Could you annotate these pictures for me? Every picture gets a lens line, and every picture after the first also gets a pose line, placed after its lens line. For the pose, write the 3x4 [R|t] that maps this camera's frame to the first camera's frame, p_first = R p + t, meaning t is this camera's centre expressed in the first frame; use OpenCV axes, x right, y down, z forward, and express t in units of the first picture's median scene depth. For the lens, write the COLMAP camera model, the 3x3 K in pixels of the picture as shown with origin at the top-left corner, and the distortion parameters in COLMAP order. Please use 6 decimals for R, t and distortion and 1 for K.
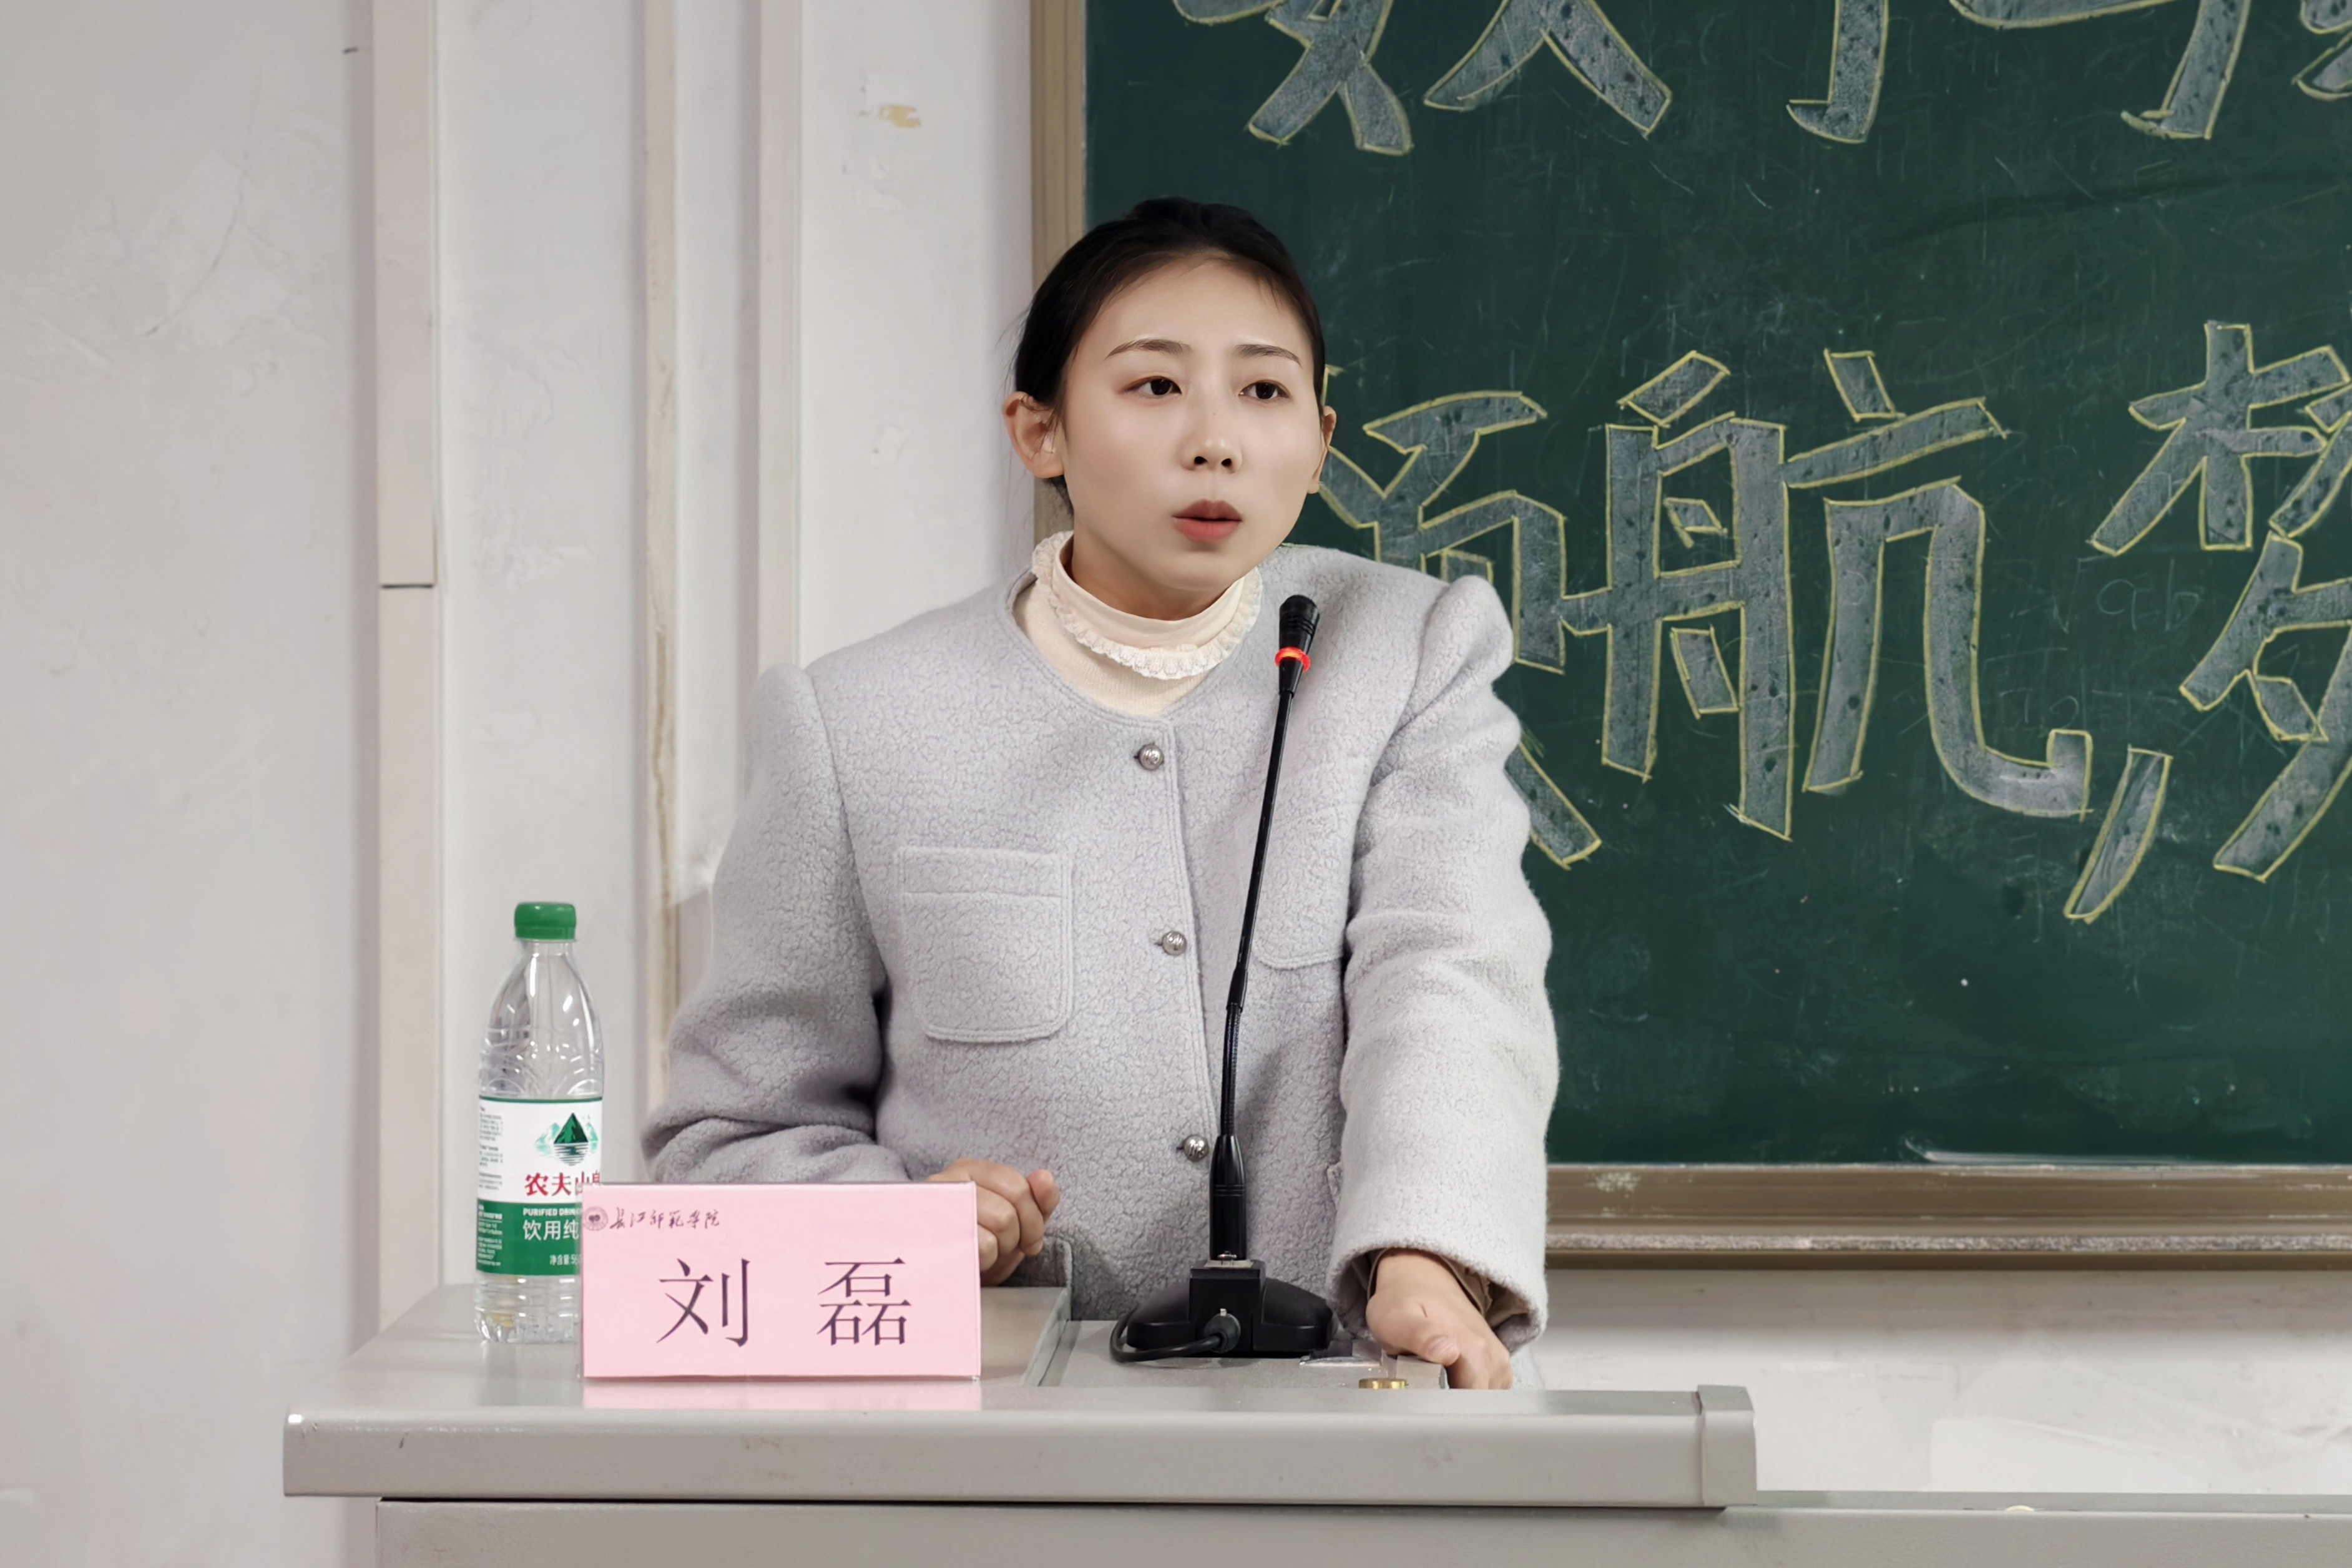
lens RADIAL K [[9161.4, 0, 1175.9], [0, 9161.4, 783.9], [0, 0, 1]] dist [-0.130056, 0.000000]
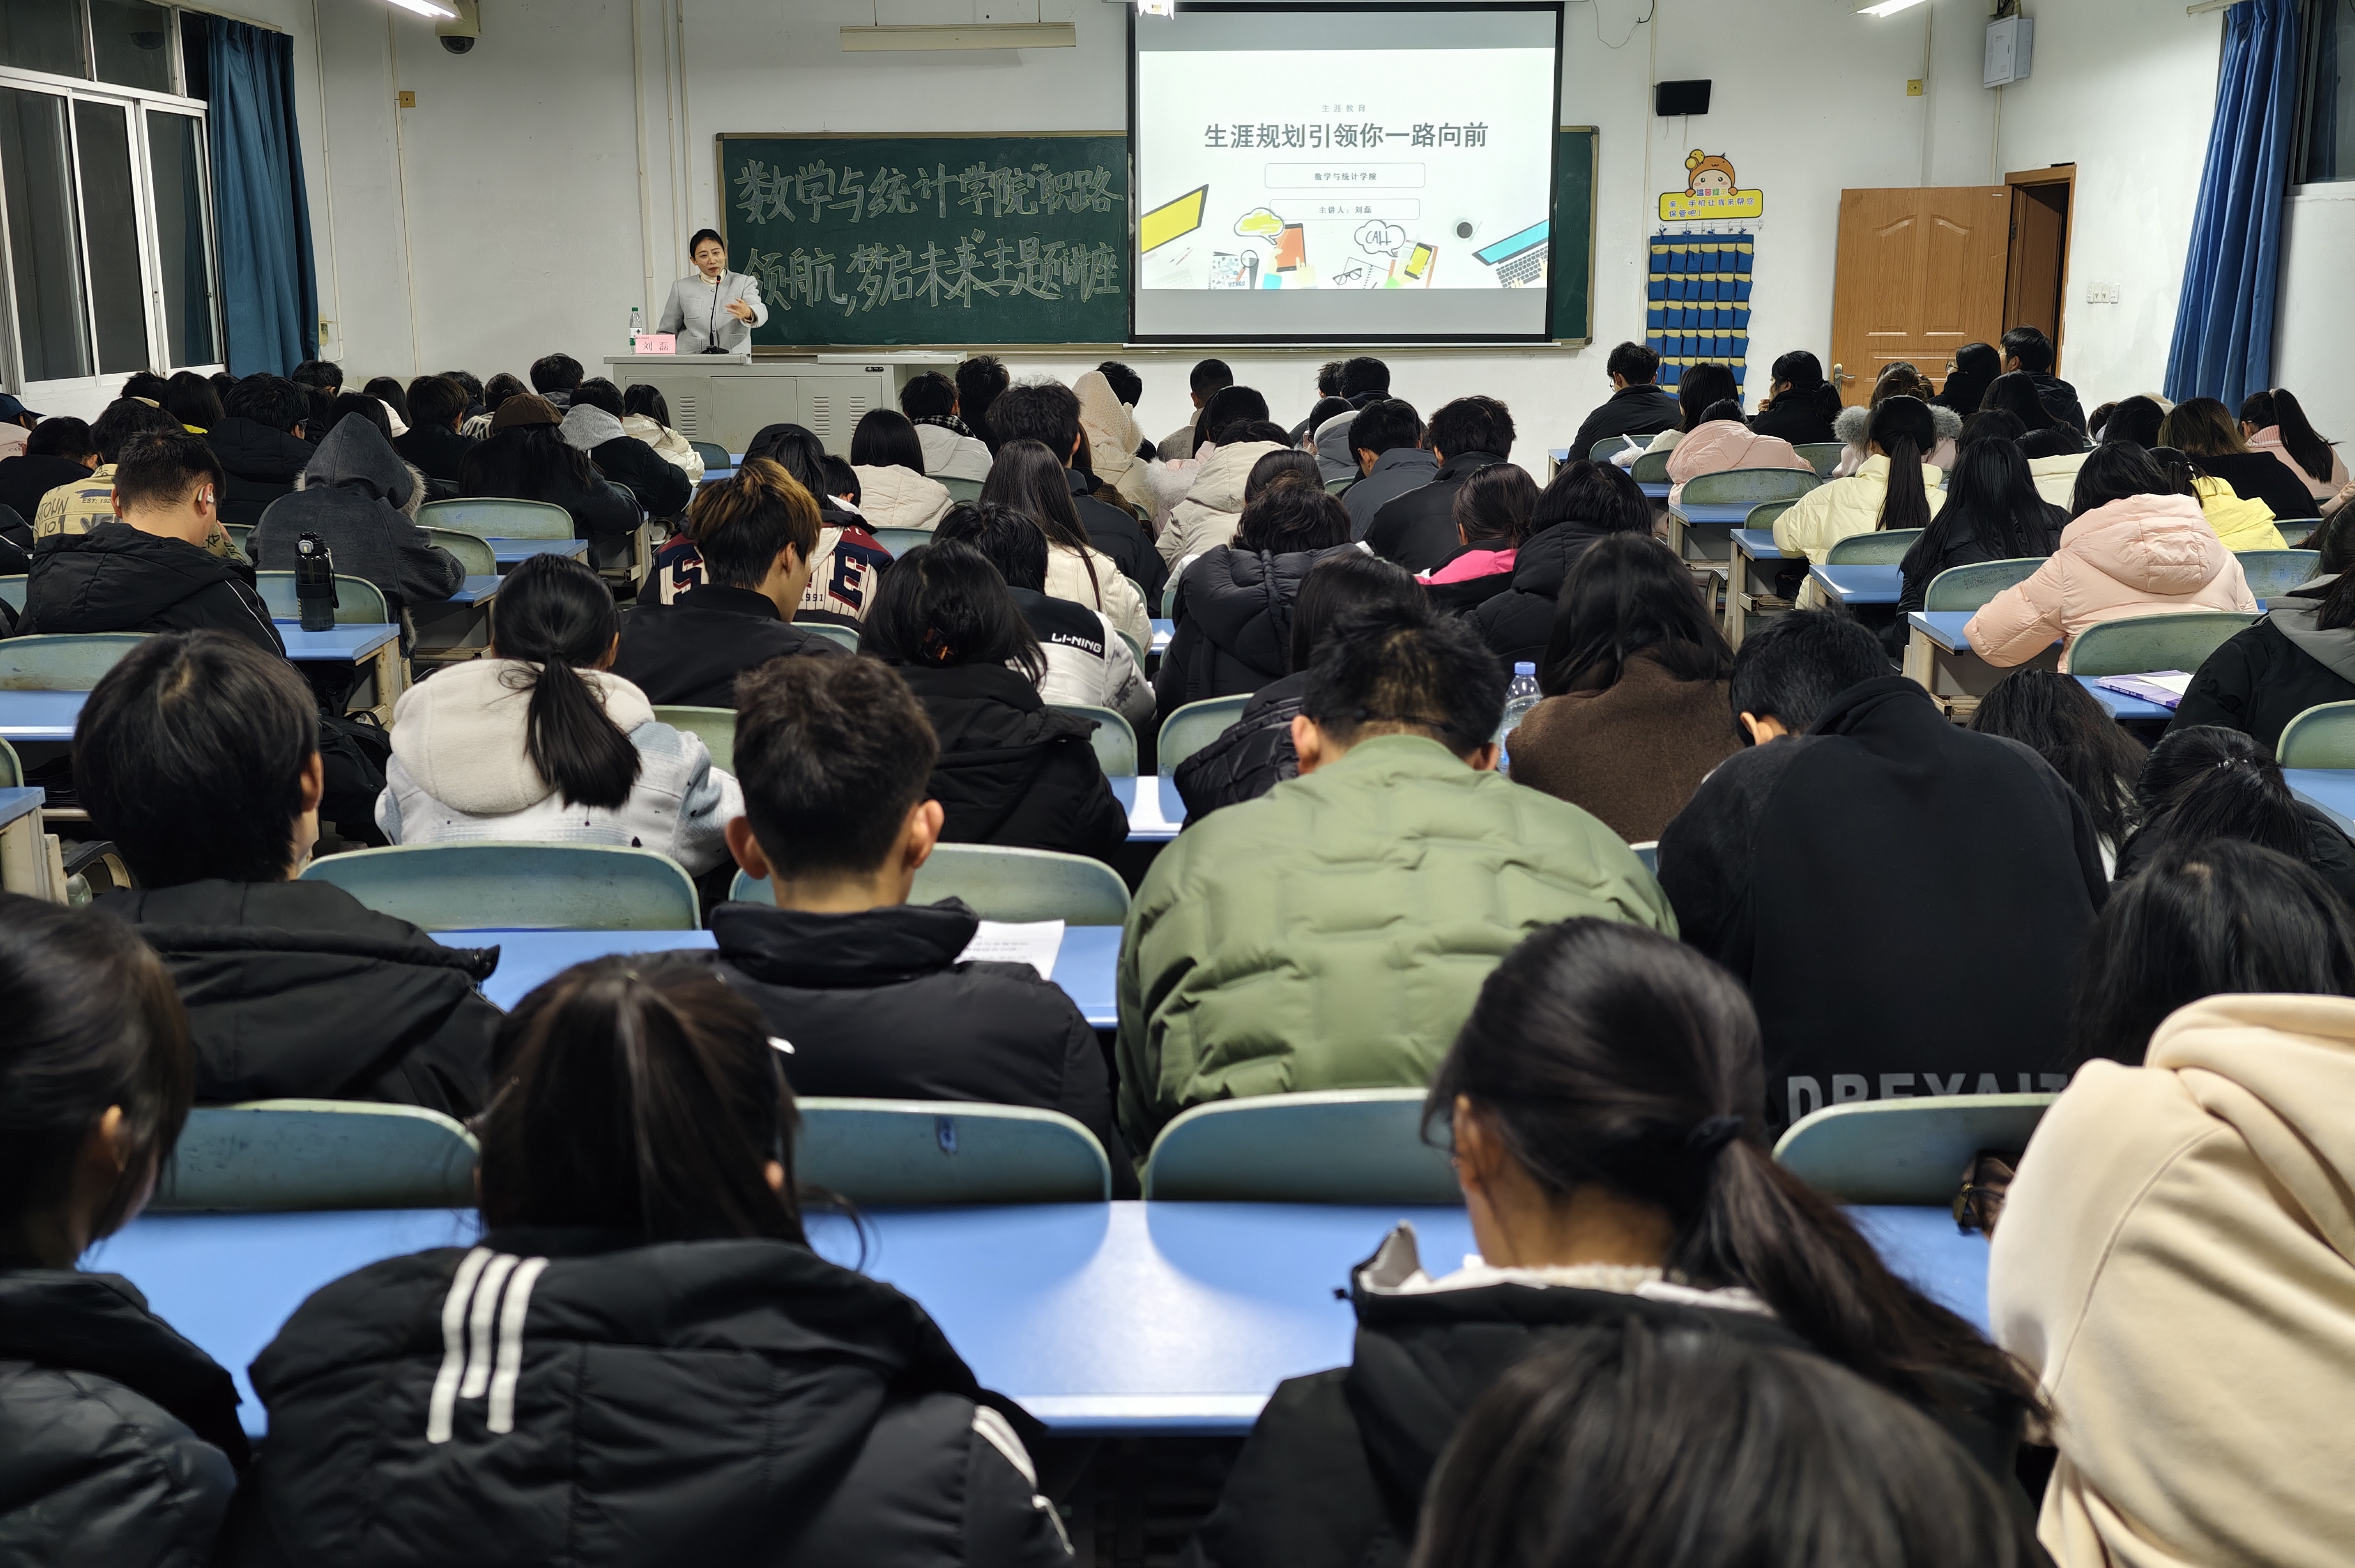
lens RADIAL K [[2380.3, 0, 1177.5], [0, 2380.3, 784.9], [0, 0, 1]] dist [0.024844, 0.000000]
pose [[0.999211, -0.011421, 0.038035, 0.317265], [0.004302, 0.983245, 0.182238, 0.040497], [-0.039479, -0.181931, 0.982519, -1.272828]]
